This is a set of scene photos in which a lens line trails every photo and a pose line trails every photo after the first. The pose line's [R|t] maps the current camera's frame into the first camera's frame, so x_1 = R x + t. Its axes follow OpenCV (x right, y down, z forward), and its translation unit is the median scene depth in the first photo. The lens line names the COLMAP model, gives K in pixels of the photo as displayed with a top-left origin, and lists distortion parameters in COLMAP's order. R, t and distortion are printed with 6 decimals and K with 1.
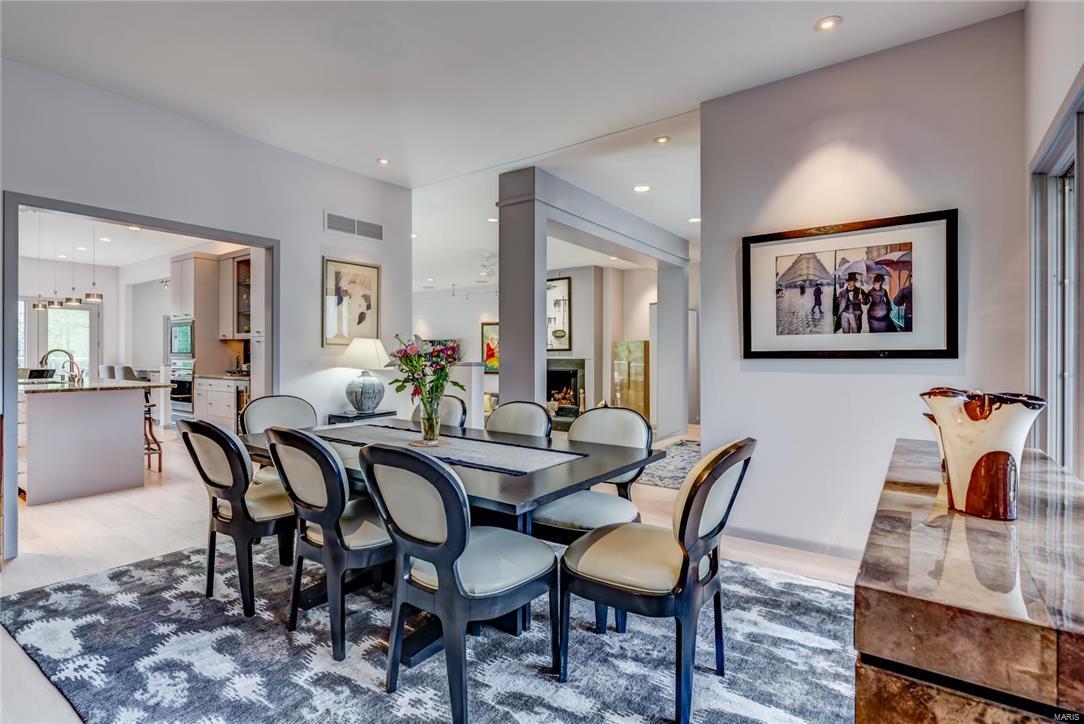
lens RADIAL K [[553.0, 0, 541.8], [0, 553.0, 360.8], [0, 0, 1]] dist [-0.003019, -0.000798]
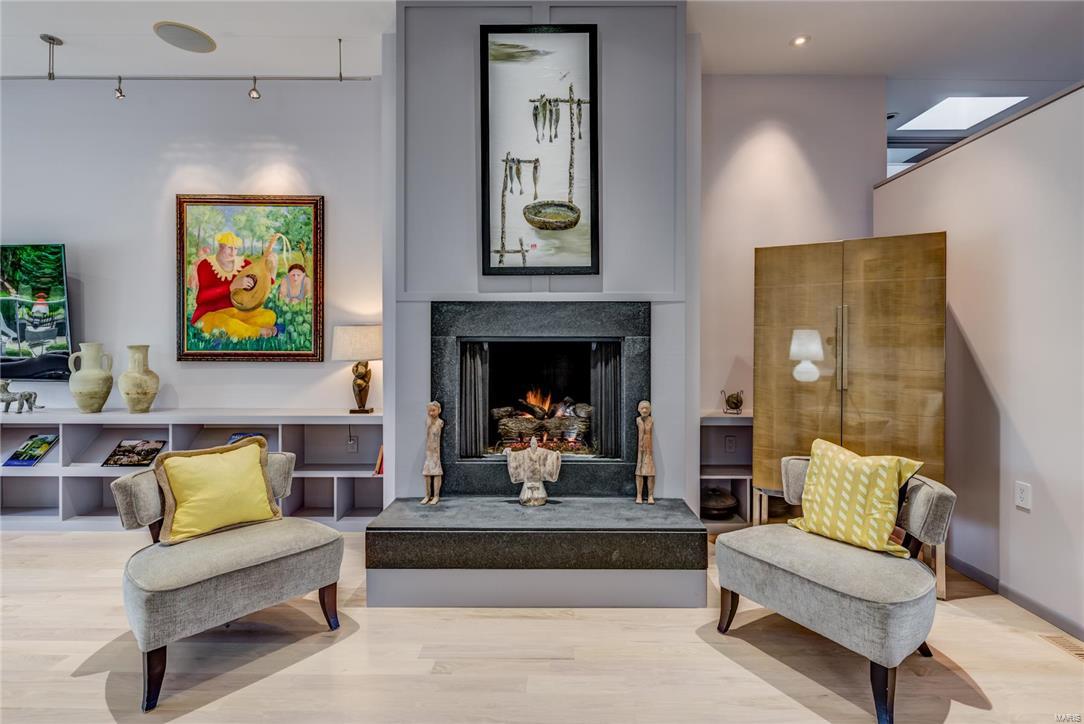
lens RADIAL K [[527.7, 0, 540.6], [0, 527.7, 352.3], [0, 0, 1]] dist [-0.002390, -0.001425]
pose [[0.817710, -0.004700, 0.575611, -0.137288], [0.003662, 0.999989, 0.002963, 0.023341], [-0.575619, -0.000315, 0.817718, 0.777957]]
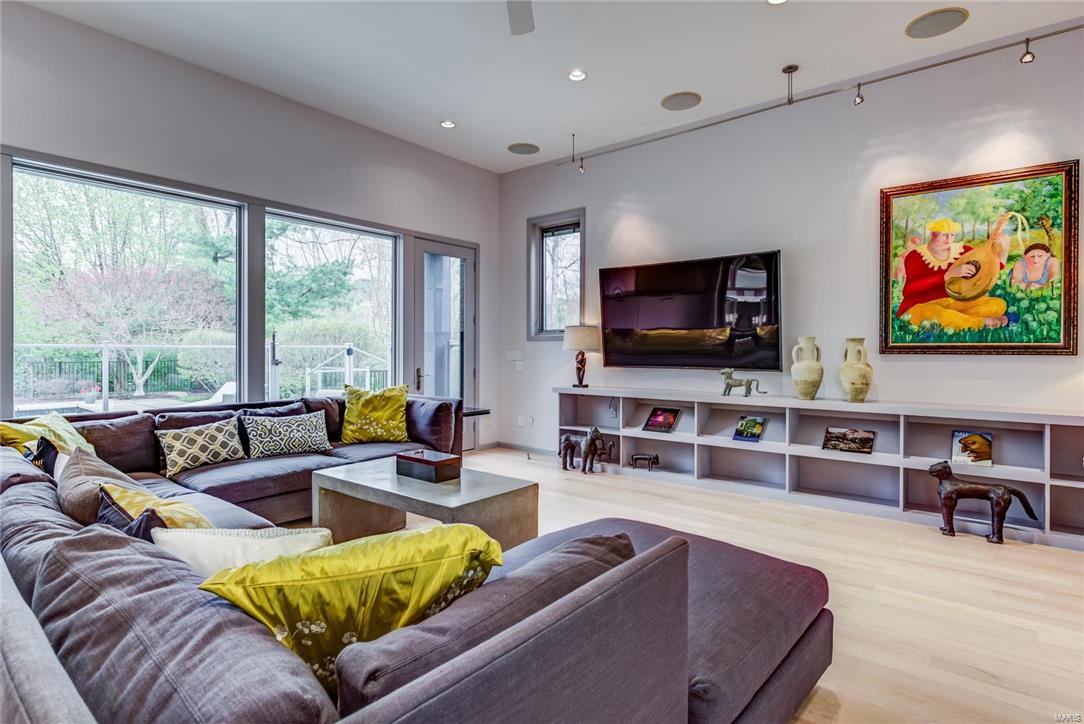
lens RADIAL K [[553.0, 0, 544.7], [0, 553.0, 359.6], [0, 0, 1]] dist [-0.003019, -0.000798]
pose [[0.997137, 0.000590, -0.075617, -0.337449], [0.000171, 0.999949, 0.010063, 0.029655], [0.075619, -0.010047, 0.997086, 0.816260]]
